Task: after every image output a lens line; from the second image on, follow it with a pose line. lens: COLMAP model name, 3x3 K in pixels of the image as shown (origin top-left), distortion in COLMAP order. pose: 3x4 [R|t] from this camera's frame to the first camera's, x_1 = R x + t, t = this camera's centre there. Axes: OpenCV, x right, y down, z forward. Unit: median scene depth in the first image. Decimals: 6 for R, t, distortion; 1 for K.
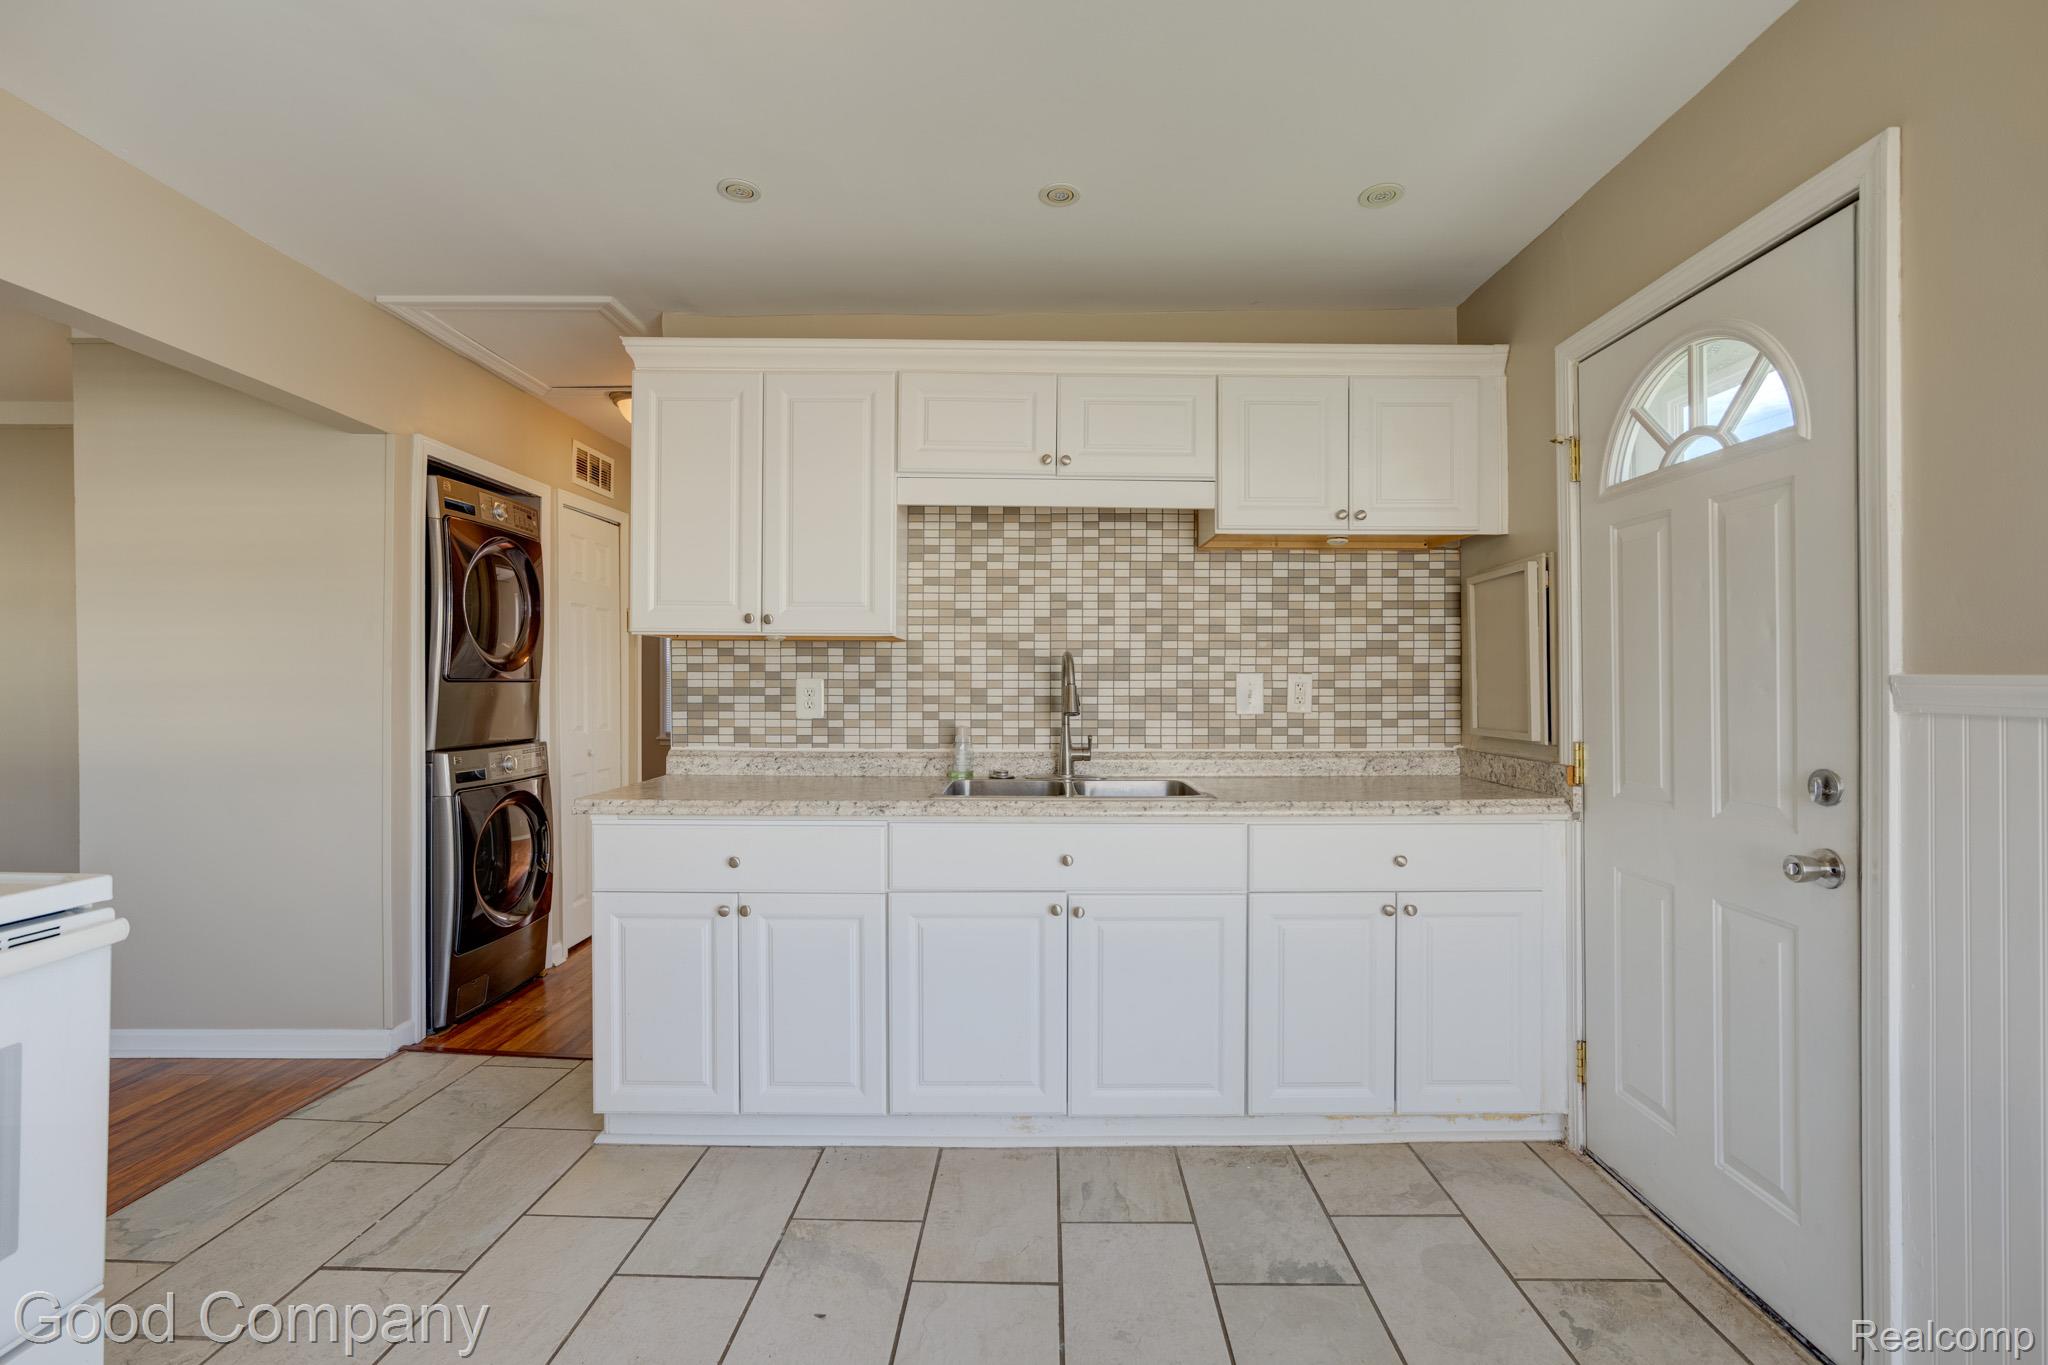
lens RADIAL K [[947.0, 0, 1048.2], [0, 947.0, 686.6], [0, 0, 1]] dist [-0.021603, 0.015022]
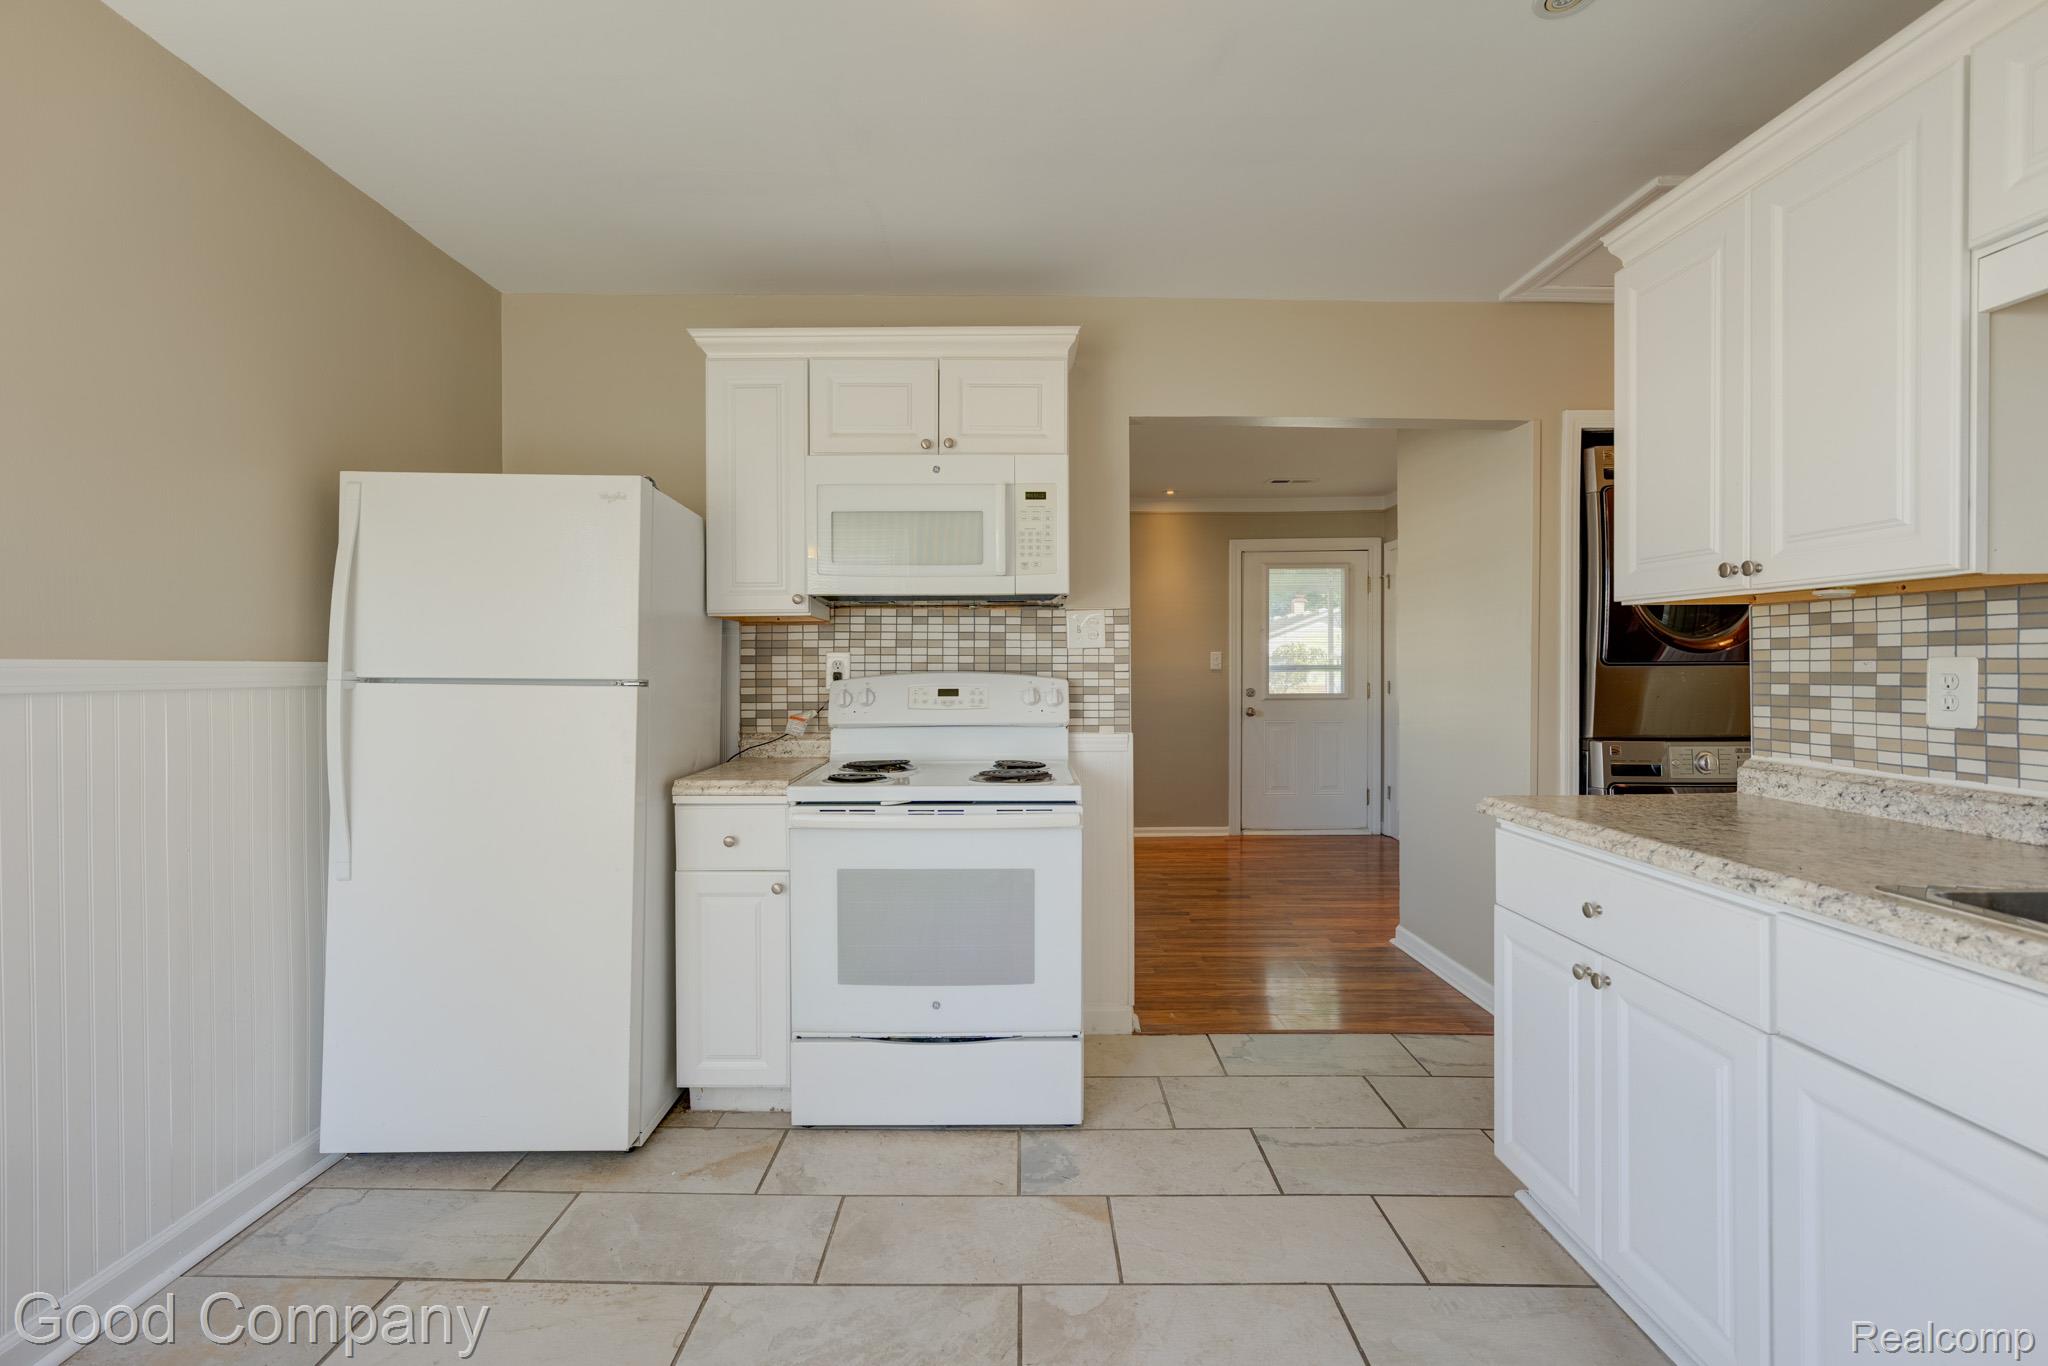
lens RADIAL K [[947.0, 0, 985.5], [0, 947.0, 677.6], [0, 0, 1]] dist [-0.021603, 0.015022]
pose [[-0.003392, 0.009848, -0.999946, 0.315622], [-0.001905, 0.999950, 0.009854, -0.000950], [0.999992, 0.001938, -0.003373, 0.420794]]
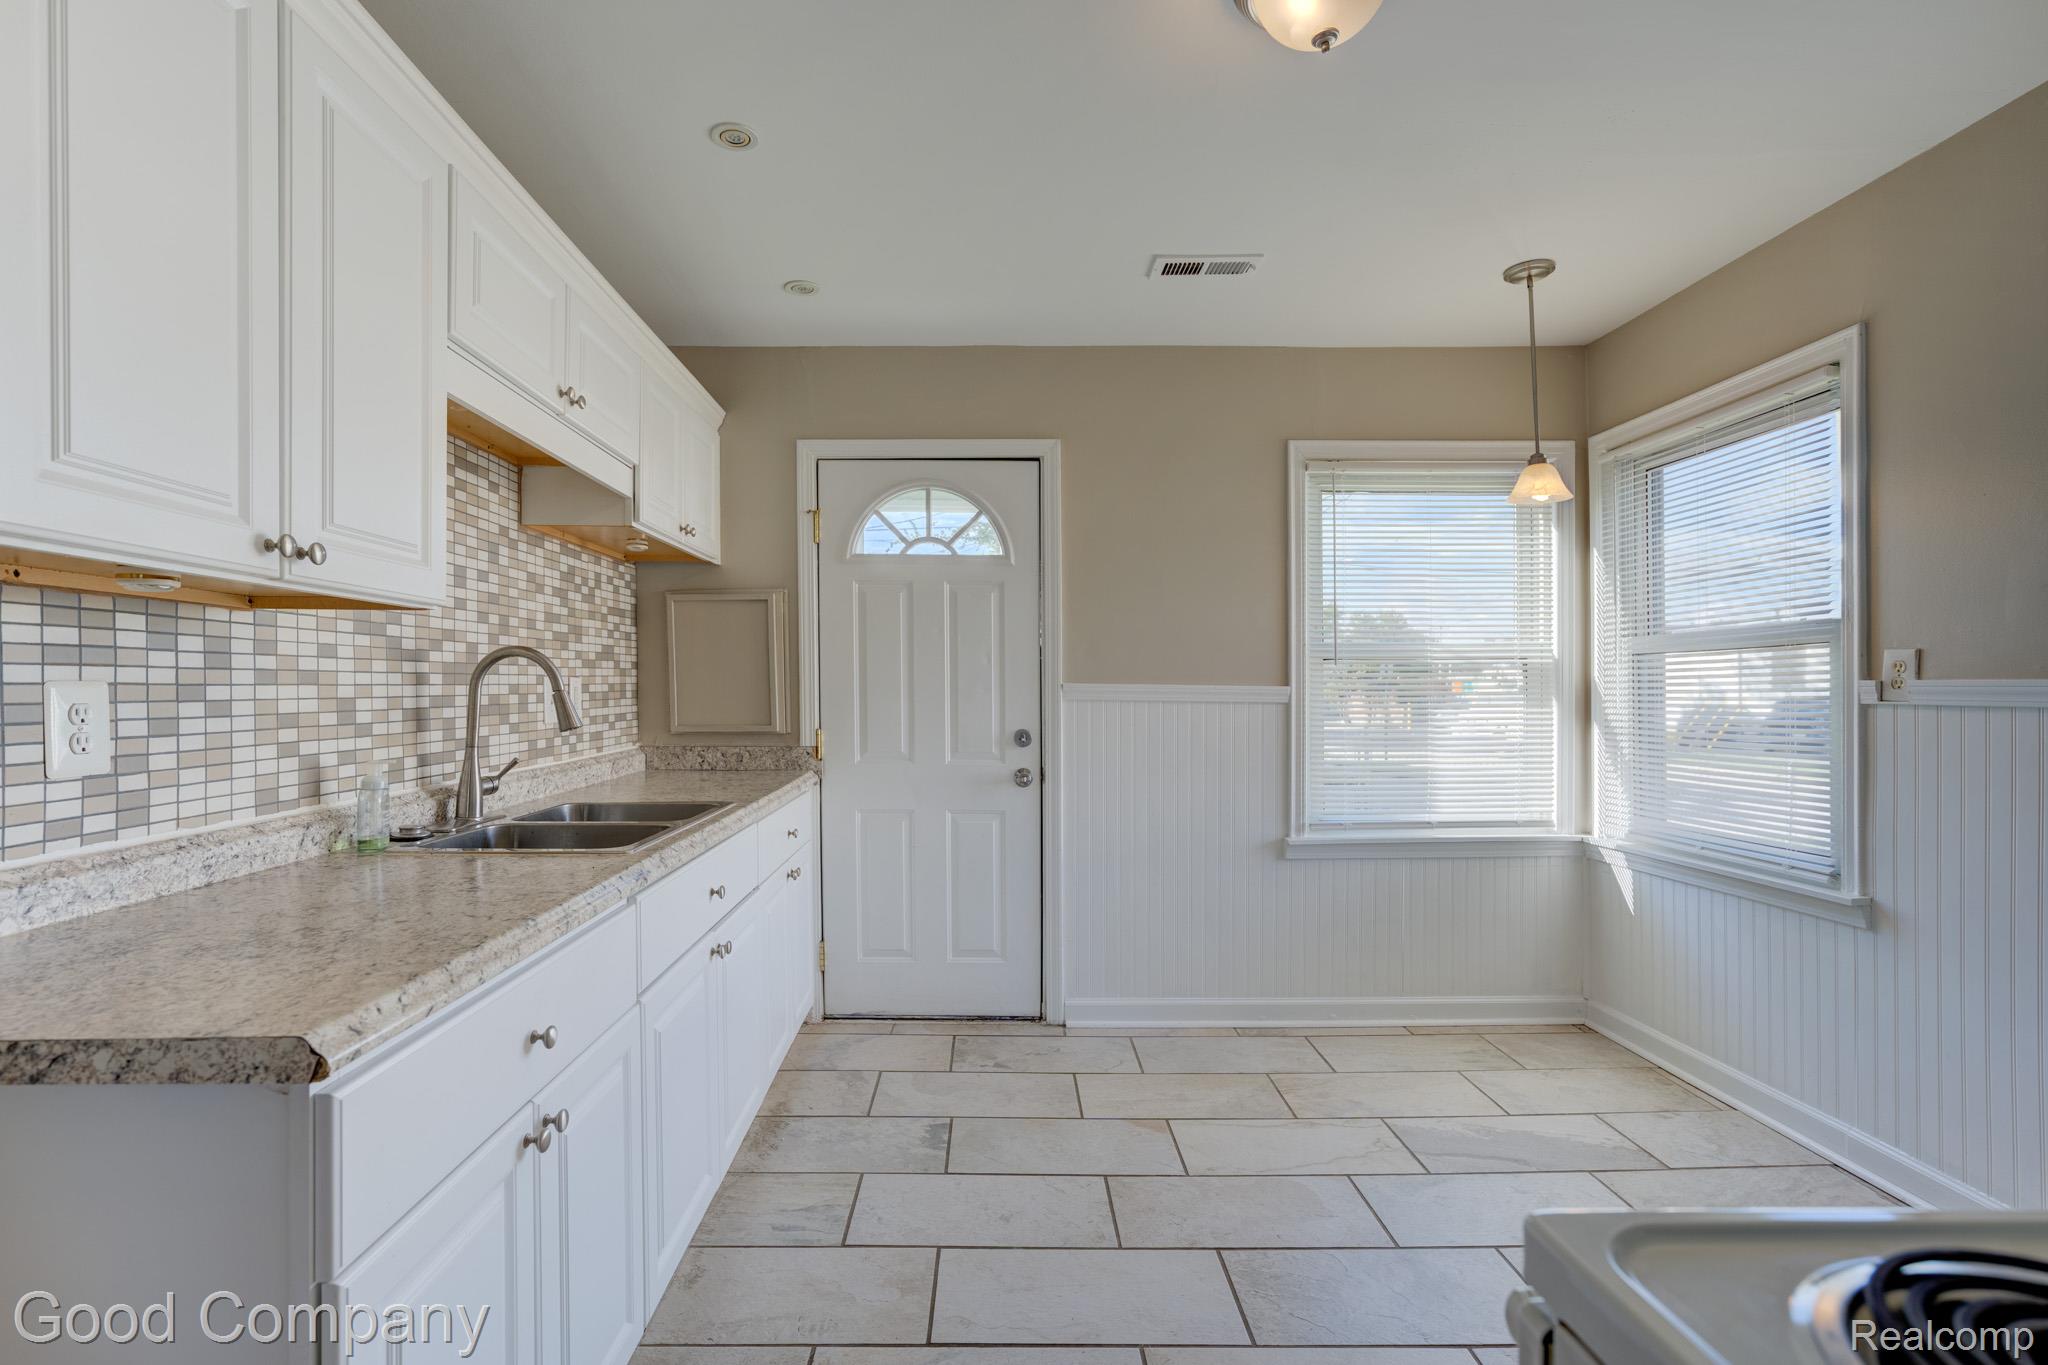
lens RADIAL K [[947.0, 0, 999.4], [0, 947.0, 679.6], [0, 0, 1]] dist [-0.021603, 0.015022]
pose [[-0.021032, 0.004401, 0.999769, -0.674979], [0.004404, 0.999981, -0.004309, -0.005691], [-0.999769, 0.004313, -0.021051, 0.601288]]
